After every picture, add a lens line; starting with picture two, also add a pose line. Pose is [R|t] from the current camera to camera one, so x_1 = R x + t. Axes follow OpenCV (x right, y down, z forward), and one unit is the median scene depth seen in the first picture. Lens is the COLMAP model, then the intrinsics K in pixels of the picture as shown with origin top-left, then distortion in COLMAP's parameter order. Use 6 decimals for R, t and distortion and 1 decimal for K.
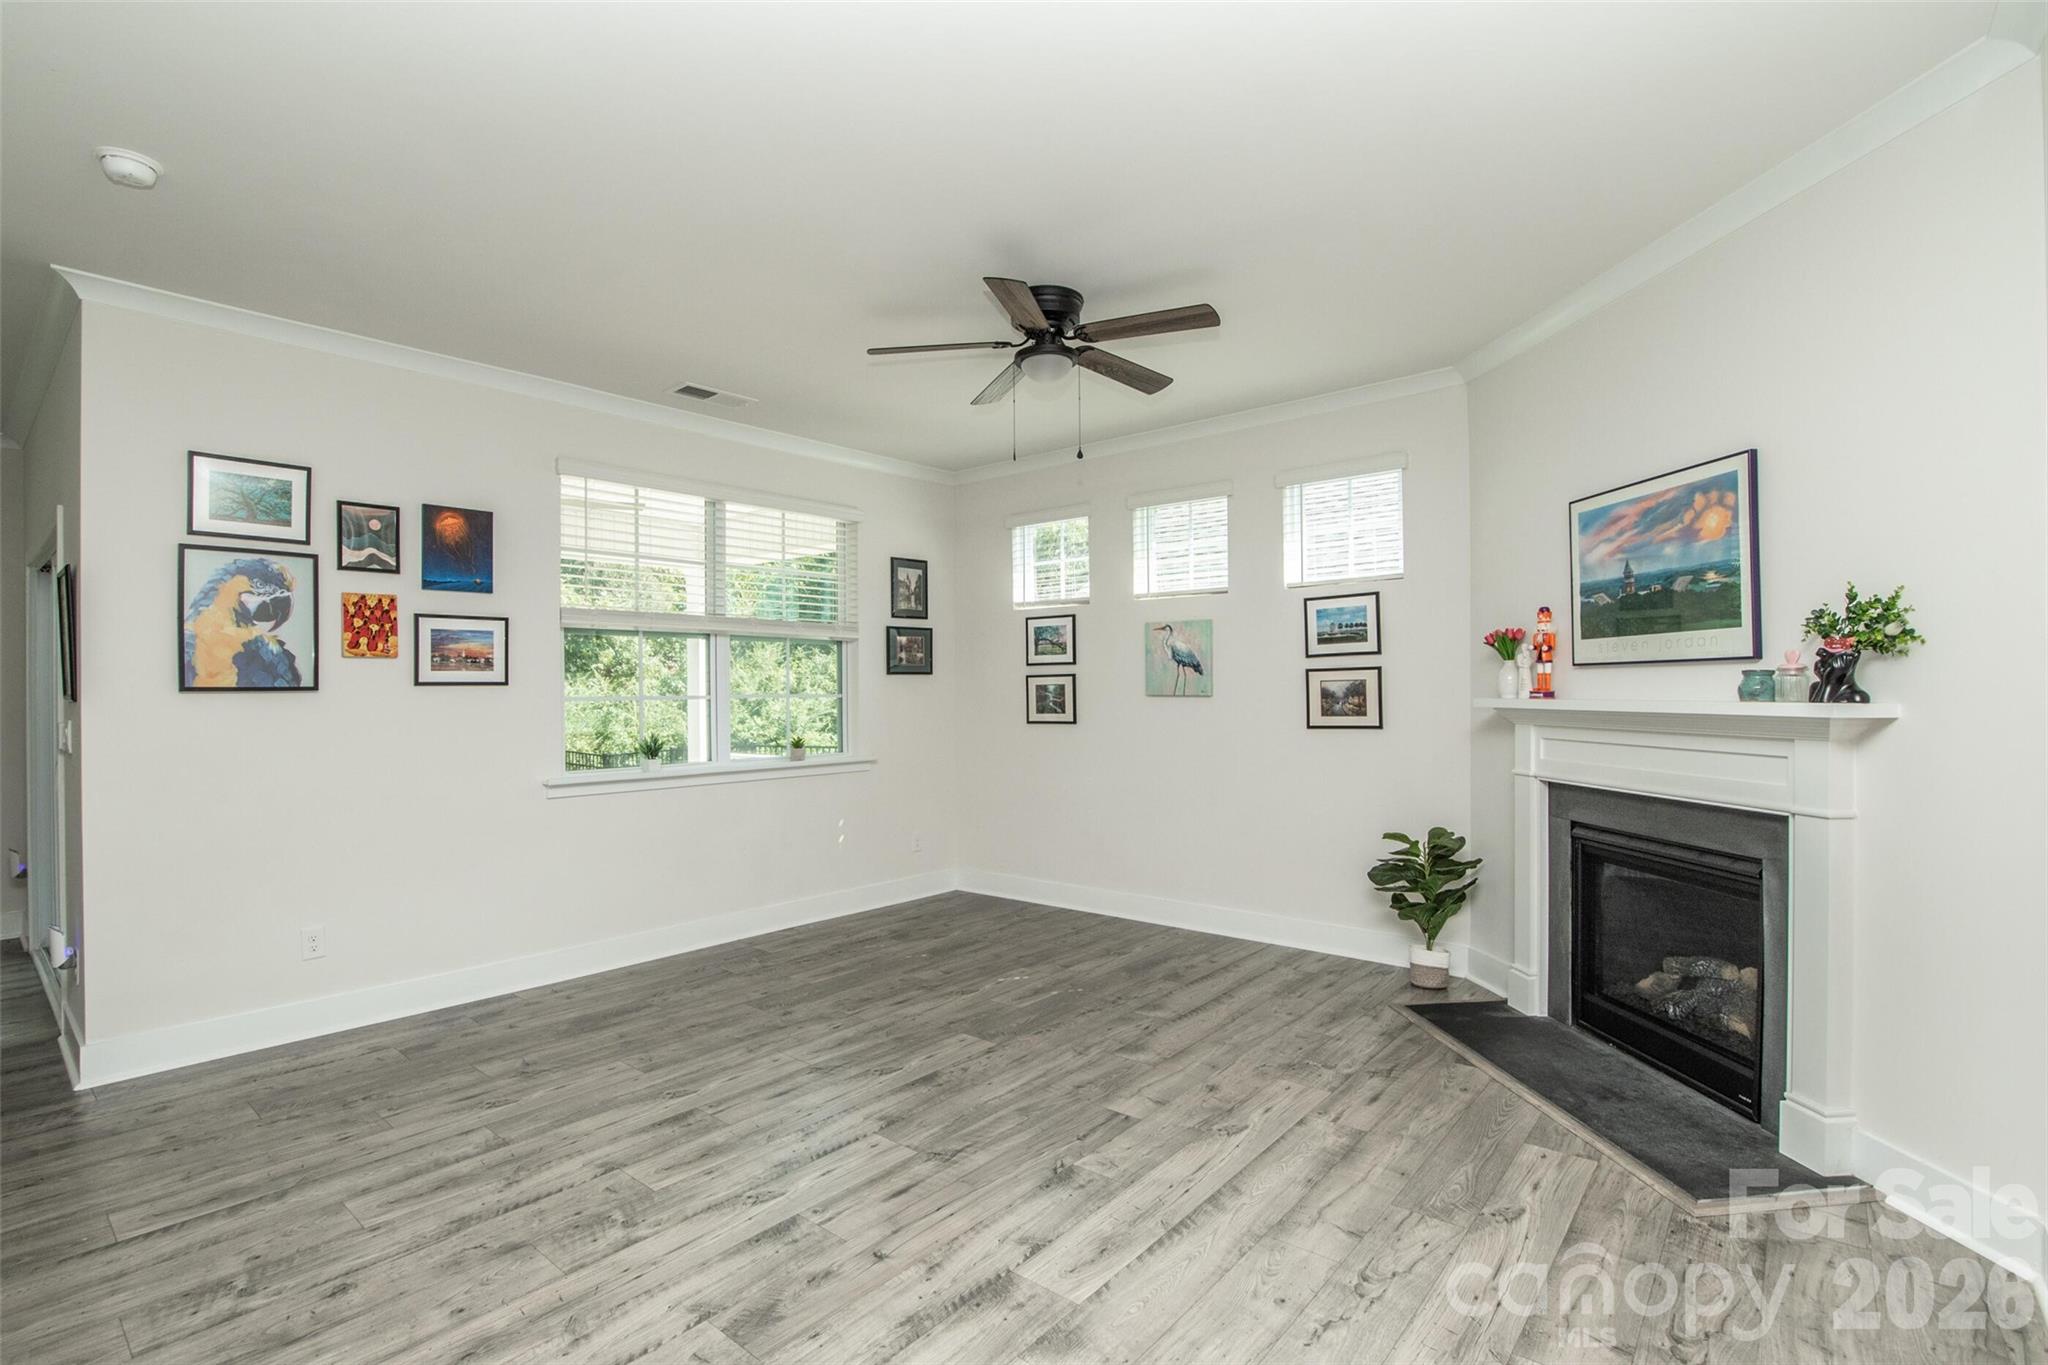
lens RADIAL K [[953.3, 0, 1008.7], [0, 953.3, 683.0], [0, 0, 1]] dist [-0.028554, -0.001313]
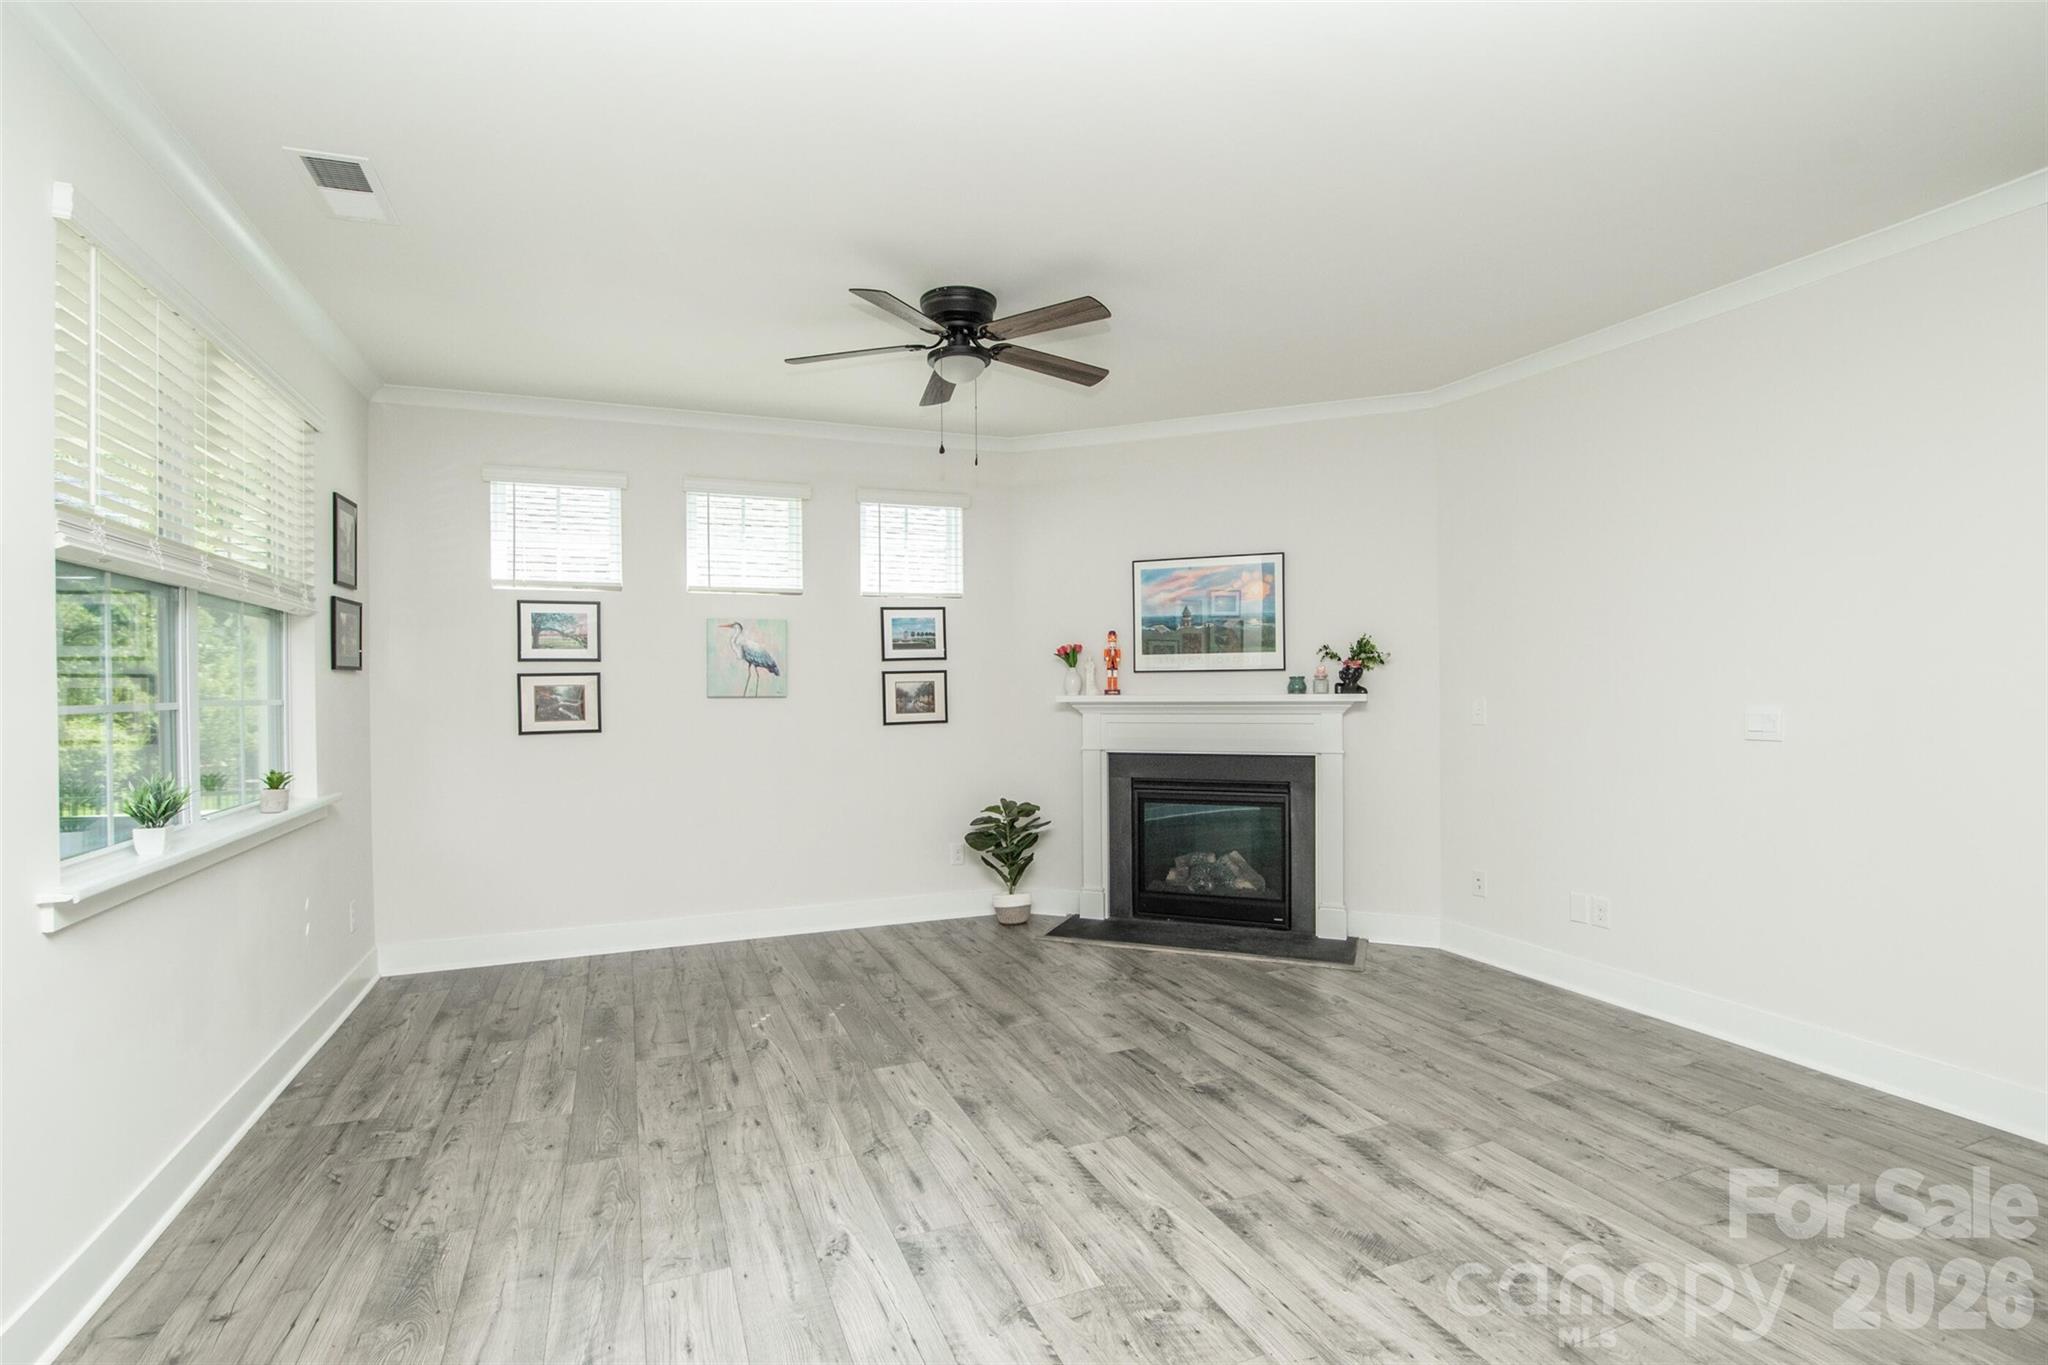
lens RADIAL K [[953.3, 0, 1008.8], [0, 953.3, 688.8], [0, 0, 1]] dist [-0.028554, -0.001313]
pose [[0.464827, 0.000229, 0.885402, -0.729973], [0.000221, 1.000000, -0.000374, 0.007355], [-0.885402, 0.000370, 0.464827, 0.433178]]
